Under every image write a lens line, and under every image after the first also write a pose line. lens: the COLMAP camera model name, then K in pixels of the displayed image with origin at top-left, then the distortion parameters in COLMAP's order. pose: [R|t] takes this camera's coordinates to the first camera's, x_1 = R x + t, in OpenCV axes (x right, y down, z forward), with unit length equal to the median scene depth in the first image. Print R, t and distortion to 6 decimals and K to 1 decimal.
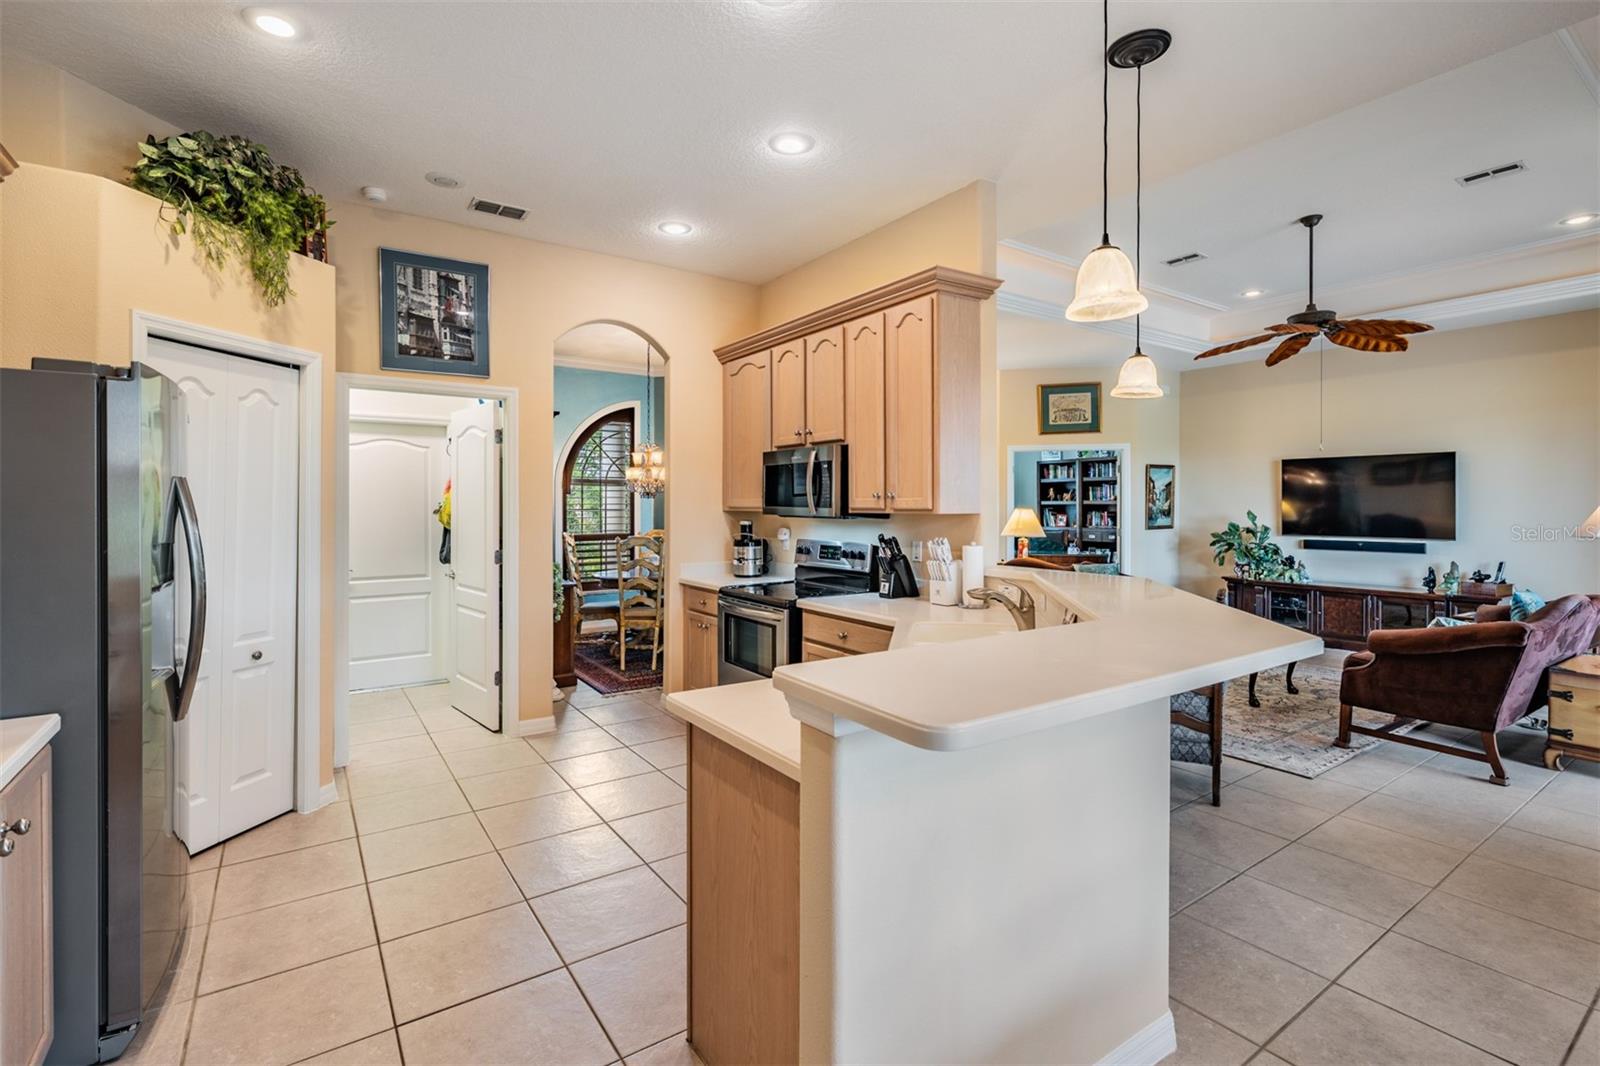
lens RADIAL K [[736.8, 0, 799.2], [0, 736.8, 509.4], [0, 0, 1]] dist [-0.000627, 0.000094]
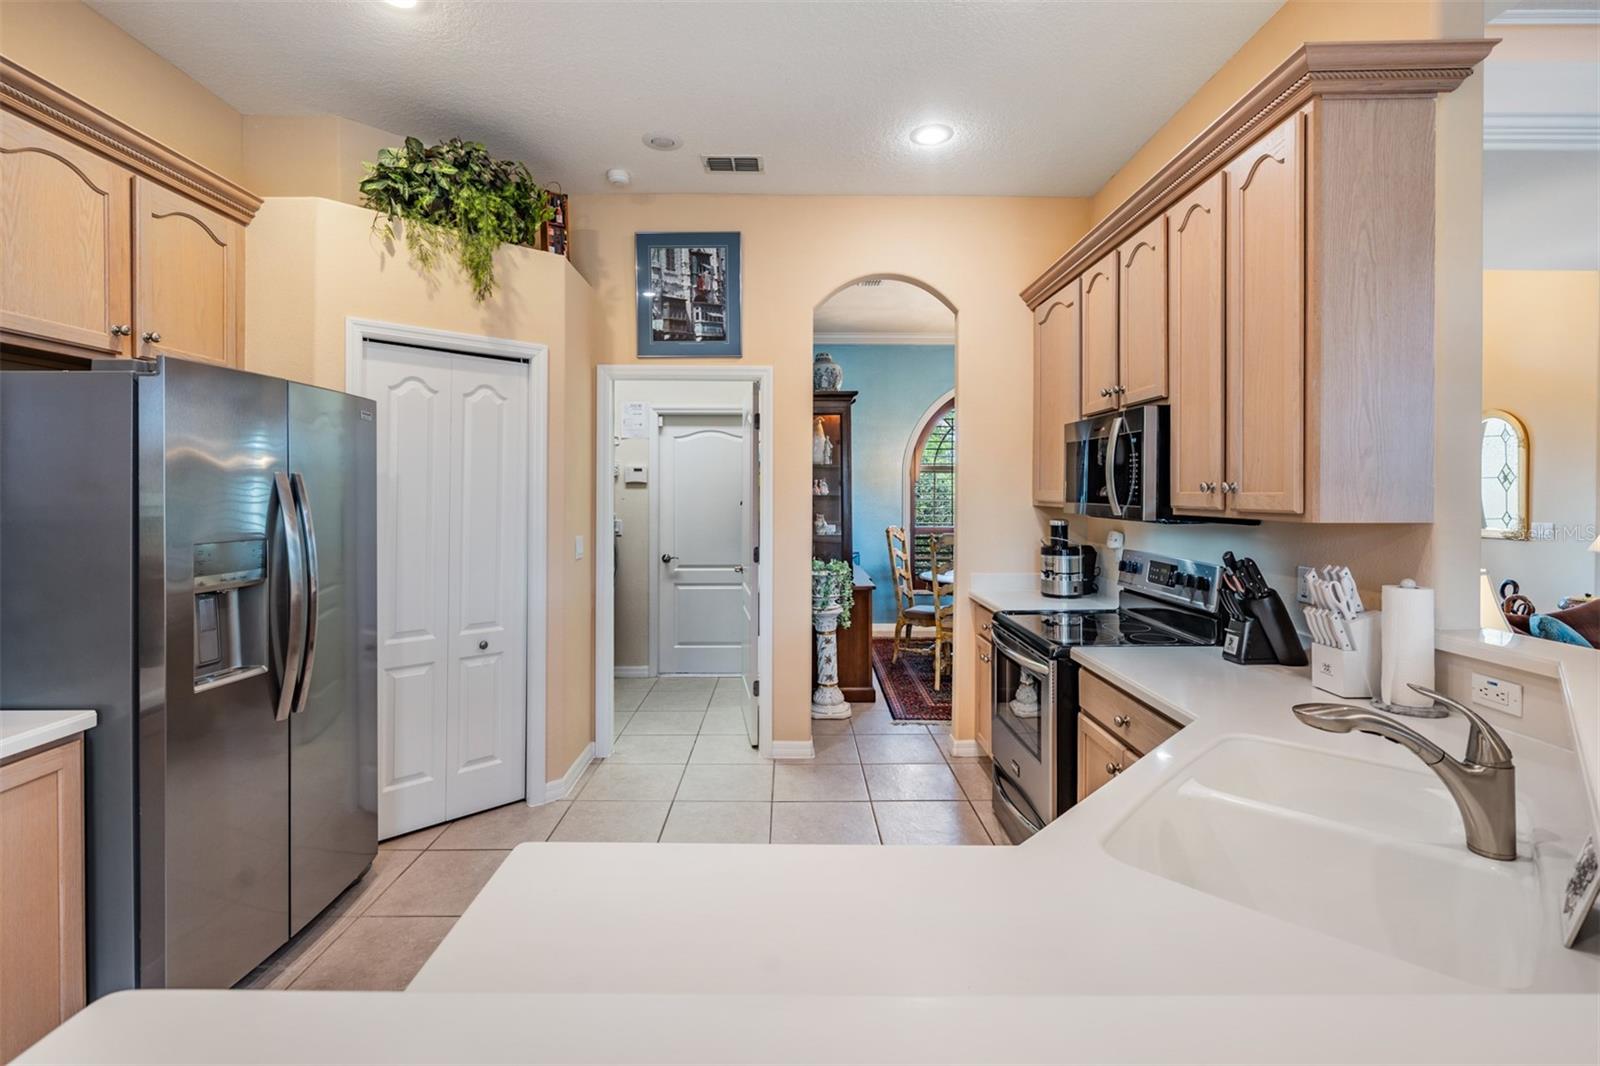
lens RADIAL K [[735.2, 0, 794.4], [0, 735.2, 497.3], [0, 0, 1]] dist [-0.001013, -0.000470]
pose [[0.826187, 0.006452, -0.563359, 0.147290], [-0.005615, 0.999979, 0.003218, -0.009755], [0.563368, 0.000505, 0.826206, 0.299505]]
